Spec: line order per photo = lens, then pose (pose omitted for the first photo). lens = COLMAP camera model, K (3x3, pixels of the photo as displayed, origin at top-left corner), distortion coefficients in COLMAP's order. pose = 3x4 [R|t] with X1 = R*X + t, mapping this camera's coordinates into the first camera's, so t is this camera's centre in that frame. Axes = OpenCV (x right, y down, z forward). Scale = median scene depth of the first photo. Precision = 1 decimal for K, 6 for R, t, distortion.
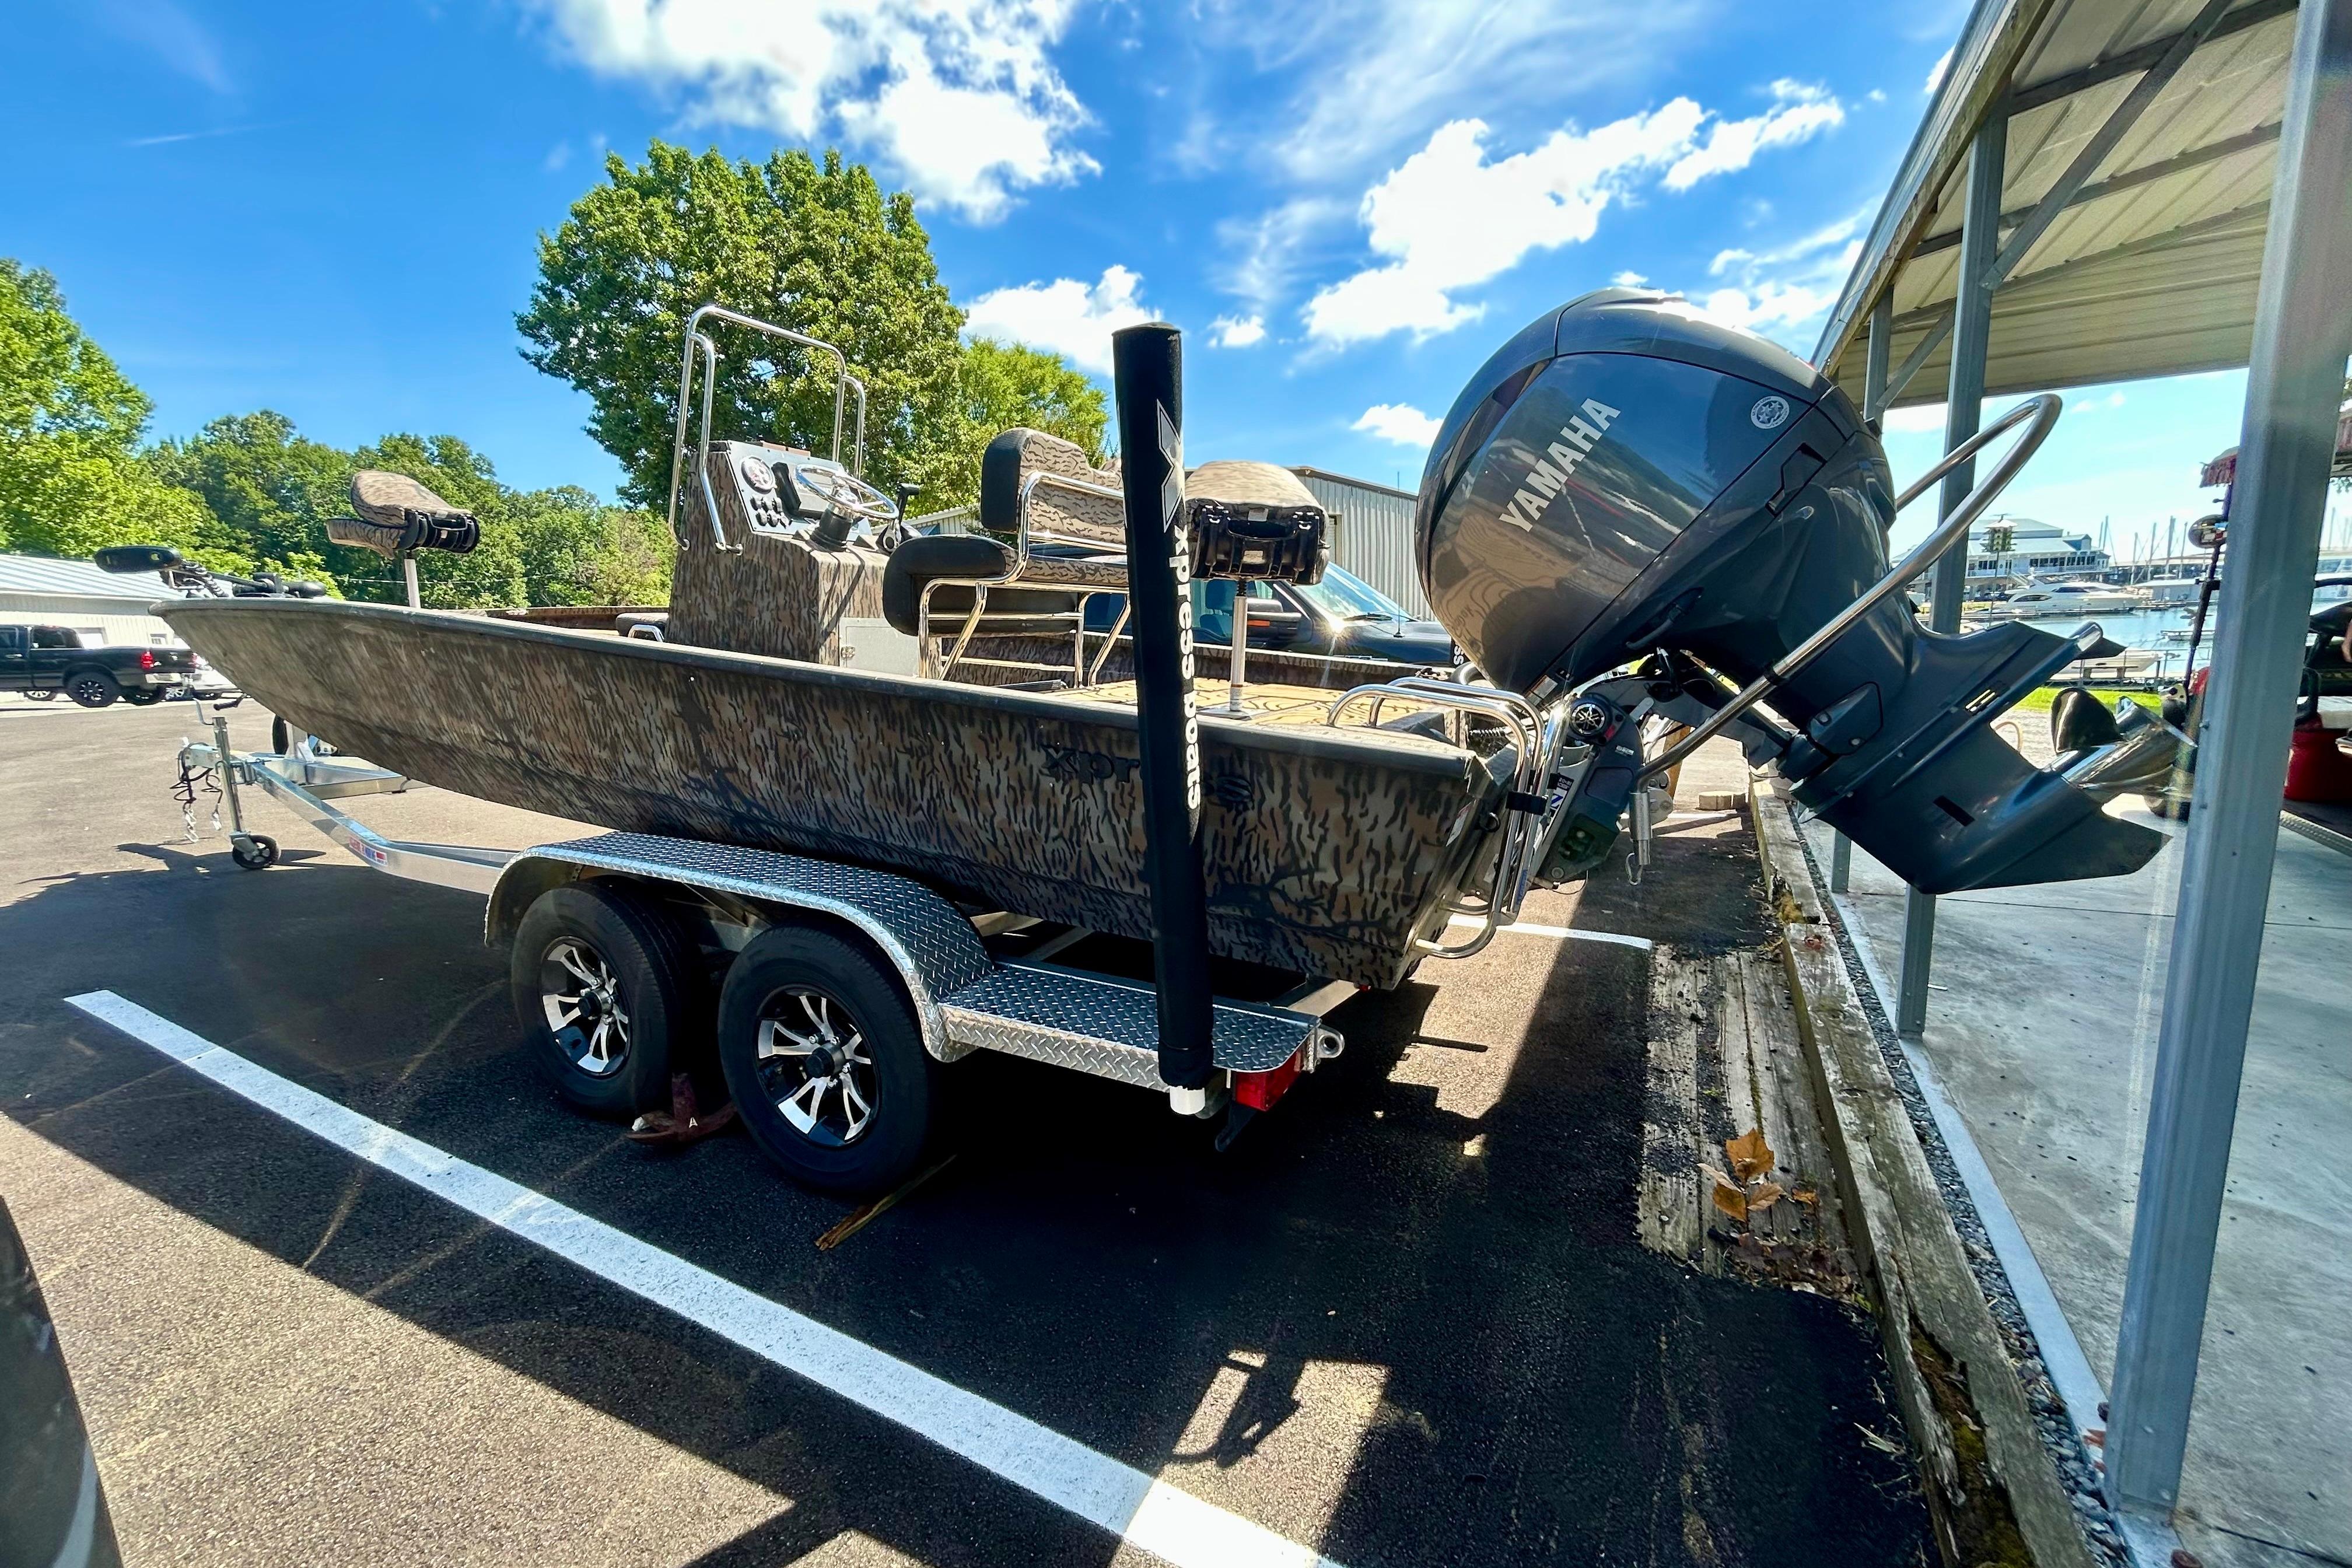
lens RADIAL K [[945.0, 0, 1176.0], [0, 945.0, 784.0], [0, 0, 1]] dist [-0.005908, 0.003173]
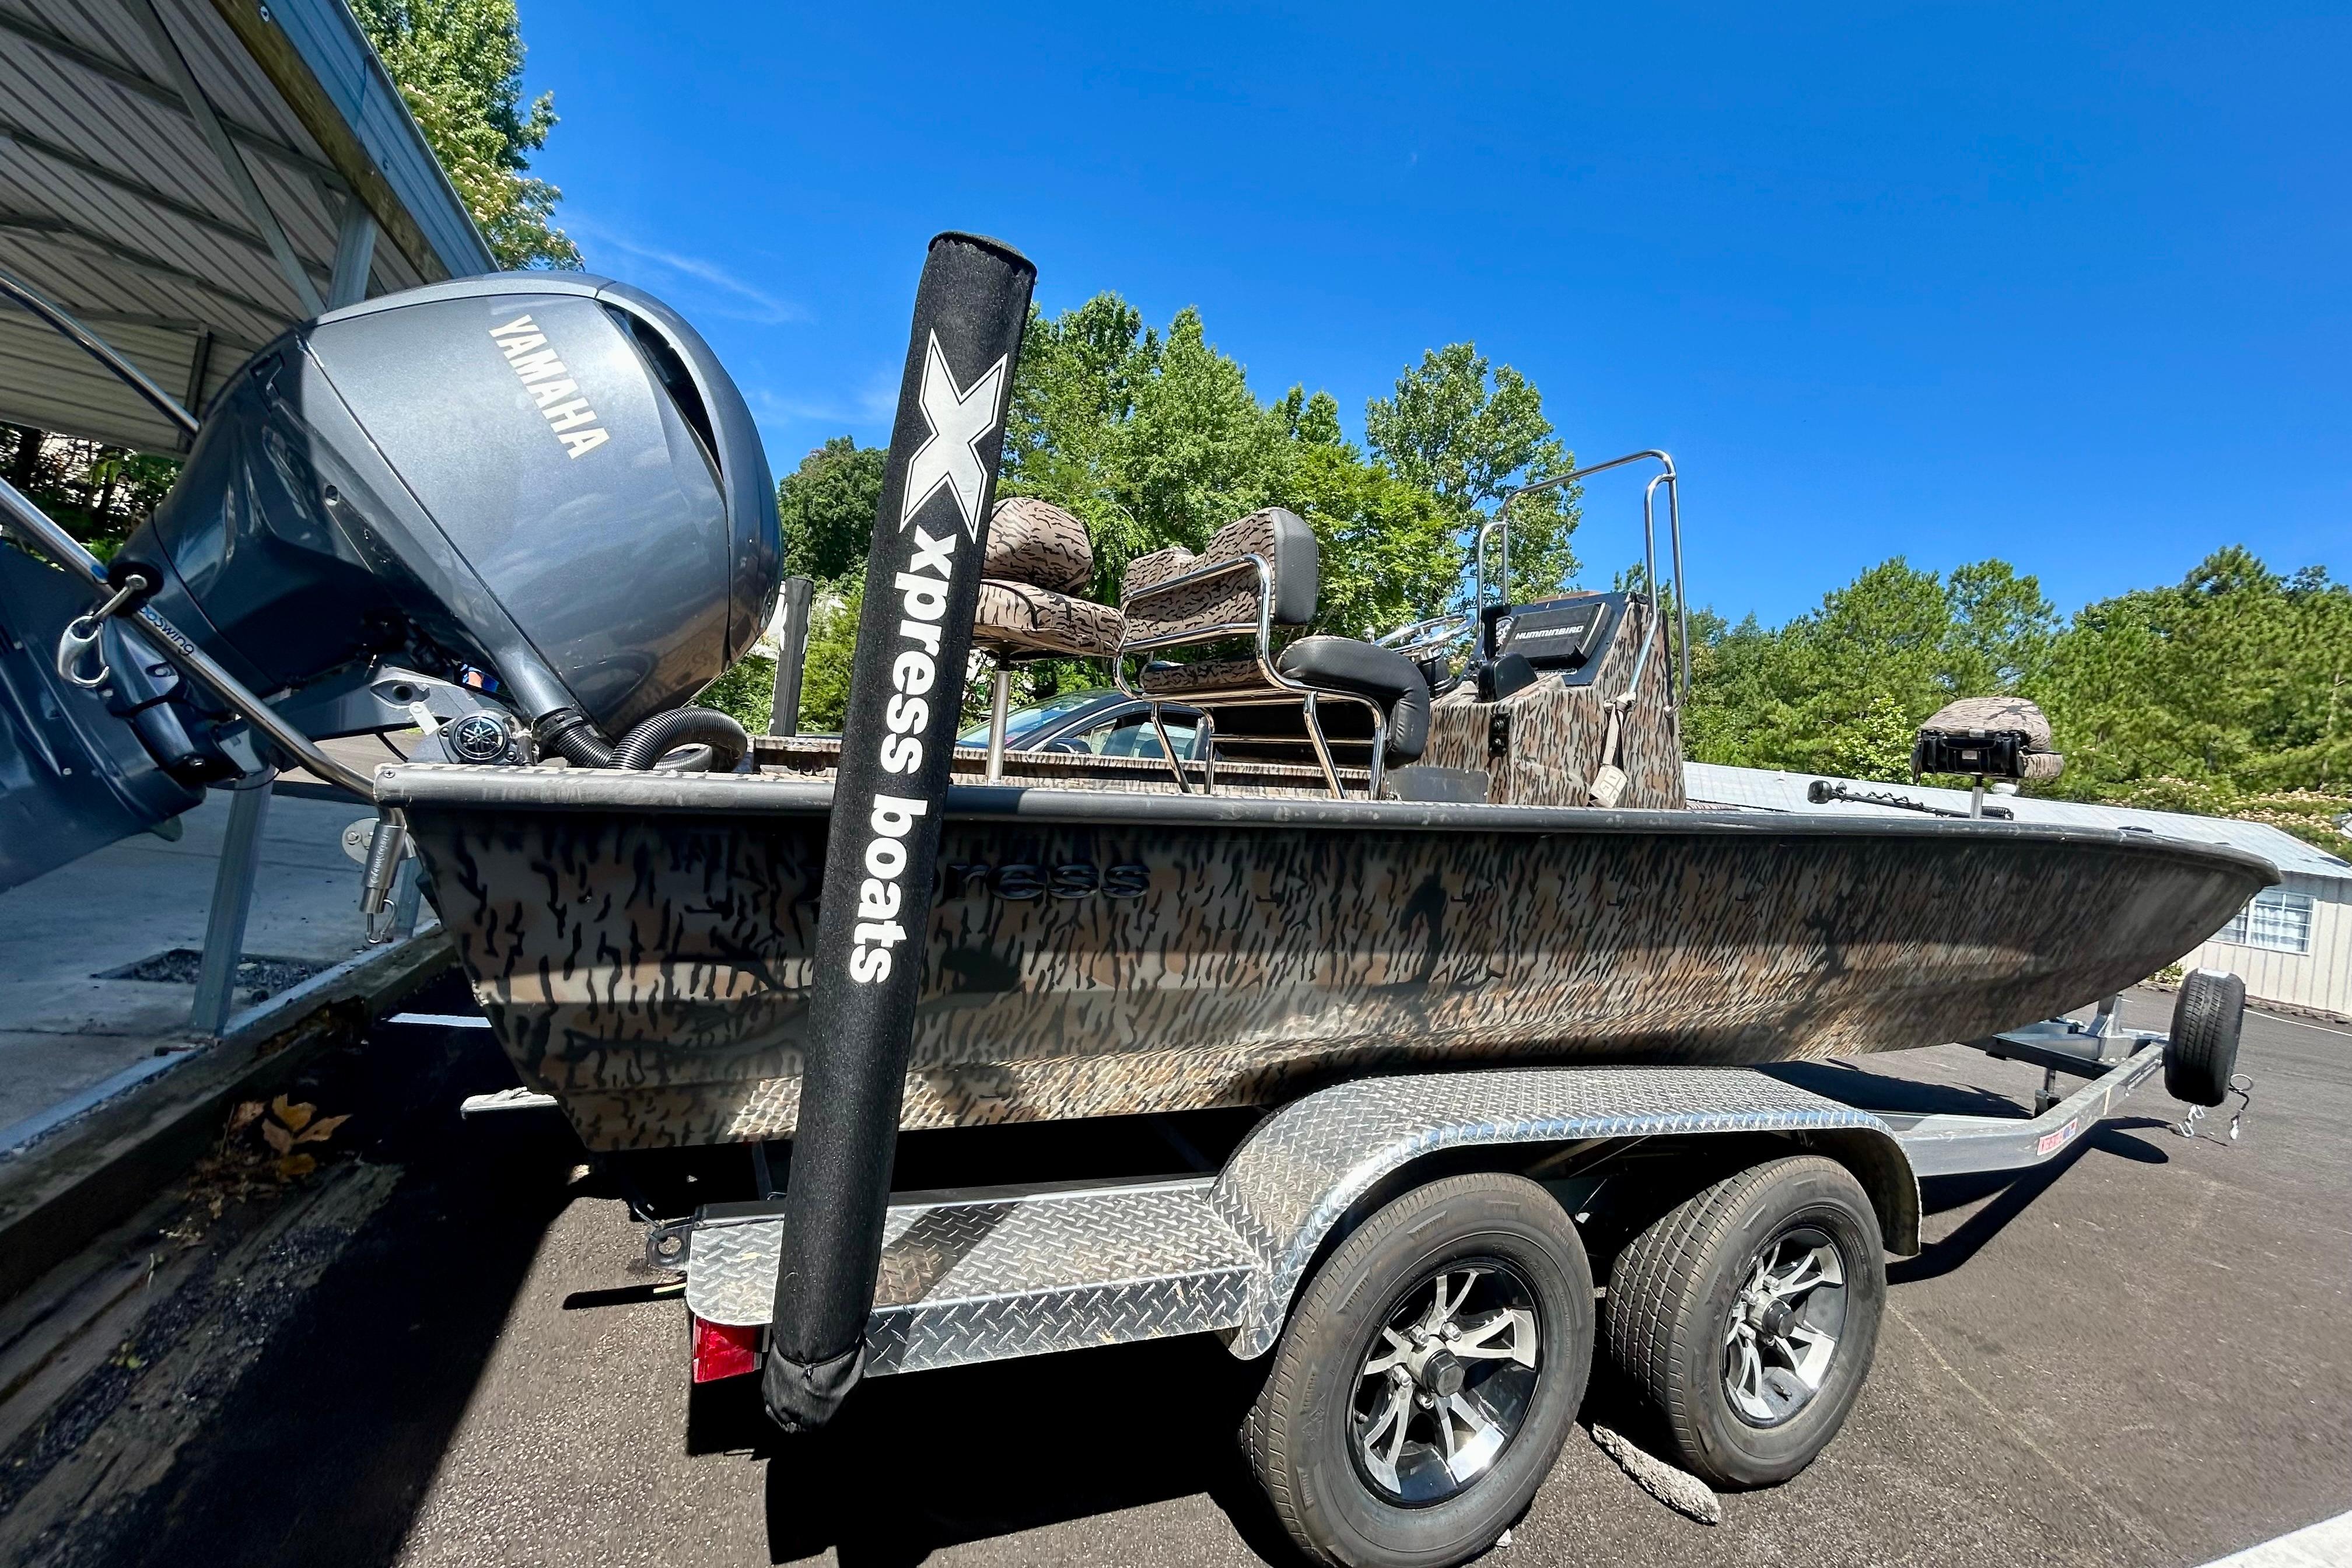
lens RADIAL K [[953.1, 0, 1169.8], [0, 953.1, 789.4], [0, 0, 1]] dist [-0.000391, 0.000133]
pose [[-0.623114, -0.071597, -0.778847, 0.646912], [-0.256485, 0.959440, 0.117002, -0.241902], [0.738881, 0.272669, -0.616204, 1.730920]]
